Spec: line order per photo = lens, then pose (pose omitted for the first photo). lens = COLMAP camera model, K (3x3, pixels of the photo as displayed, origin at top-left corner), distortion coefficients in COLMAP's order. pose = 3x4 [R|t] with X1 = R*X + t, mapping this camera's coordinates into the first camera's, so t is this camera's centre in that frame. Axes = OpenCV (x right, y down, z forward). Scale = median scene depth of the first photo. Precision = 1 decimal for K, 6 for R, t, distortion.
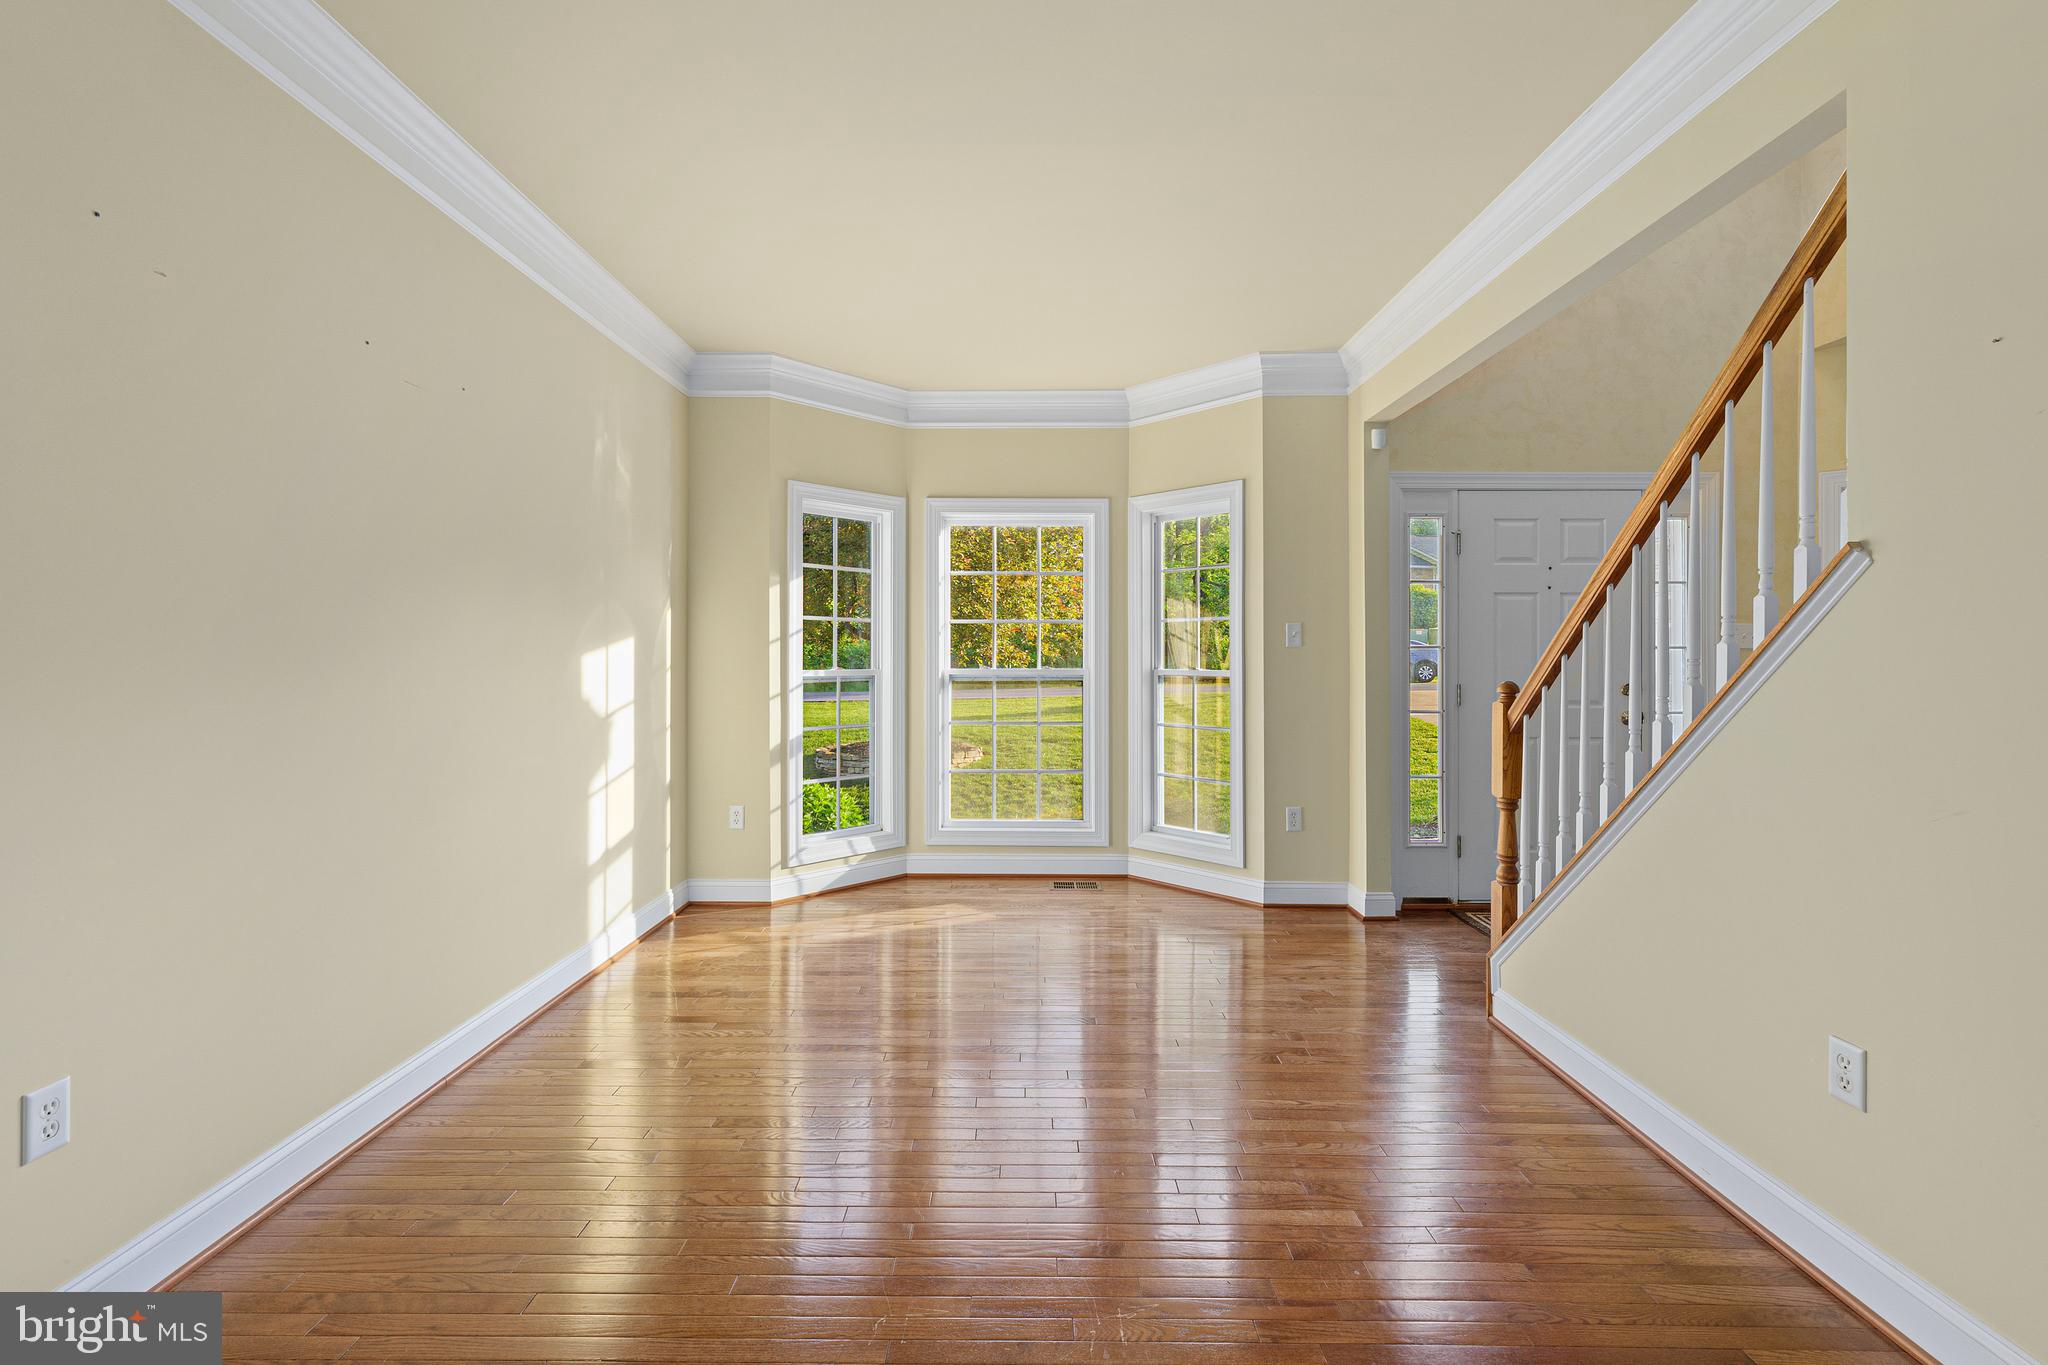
lens RADIAL K [[900.3, 0, 1030.8], [0, 900.3, 643.5], [0, 0, 1]] dist [-0.000930, -0.000147]
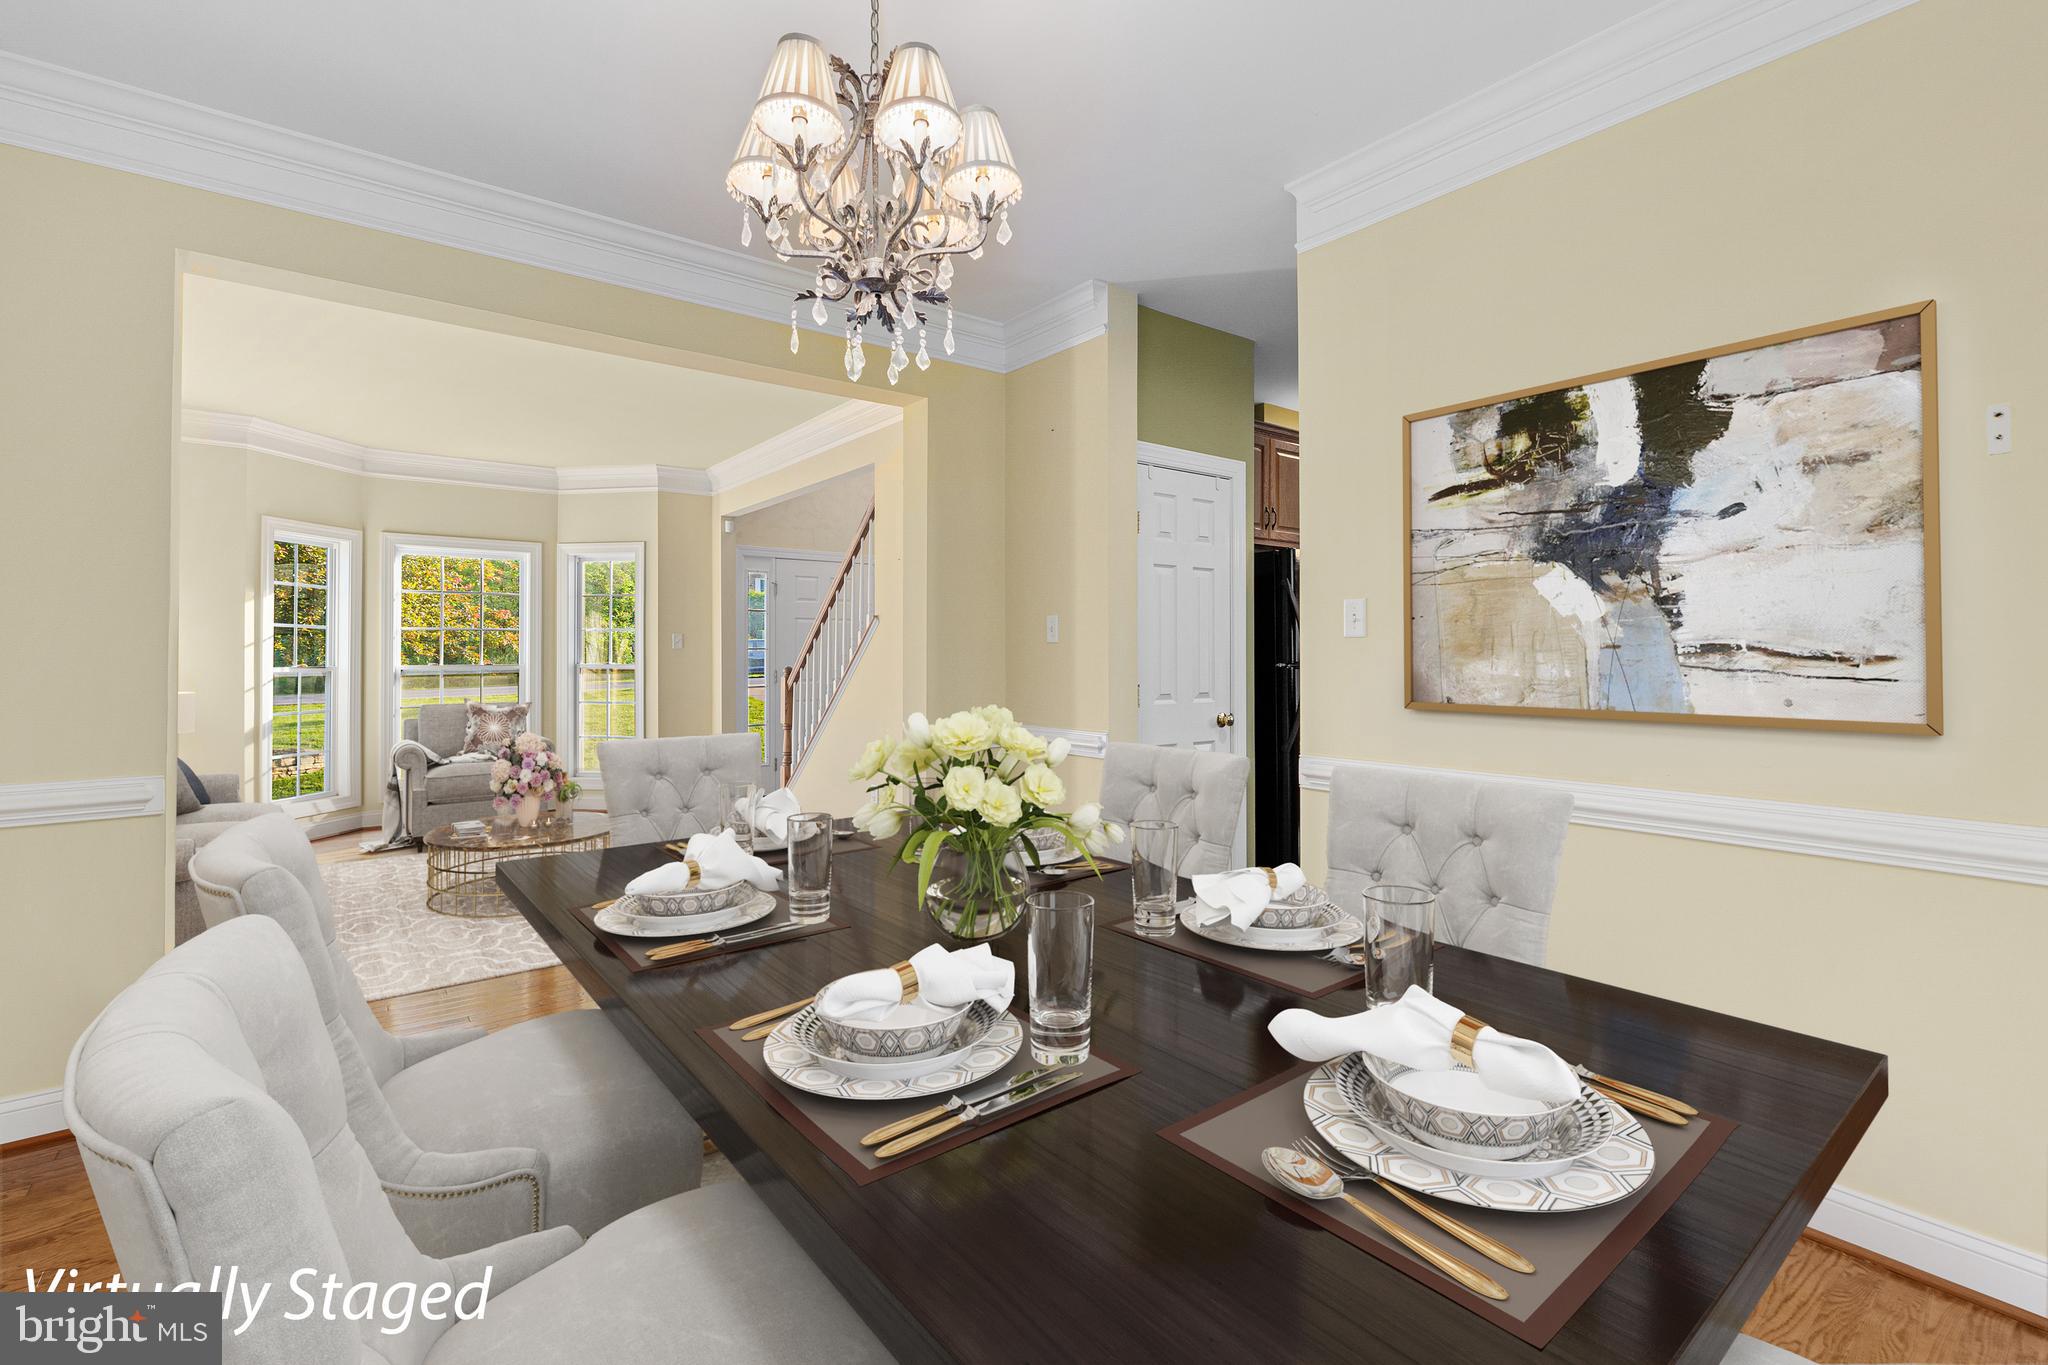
lens RADIAL K [[900.3, 0, 1030.8], [0, 900.3, 643.5], [0, 0, 1]] dist [-0.000930, -0.000147]
pose [[0.778325, 0.001090, 0.627860, -0.207971], [-0.006078, 0.999965, 0.005799, -0.016674], [-0.627832, -0.008330, 0.778305, -0.597286]]
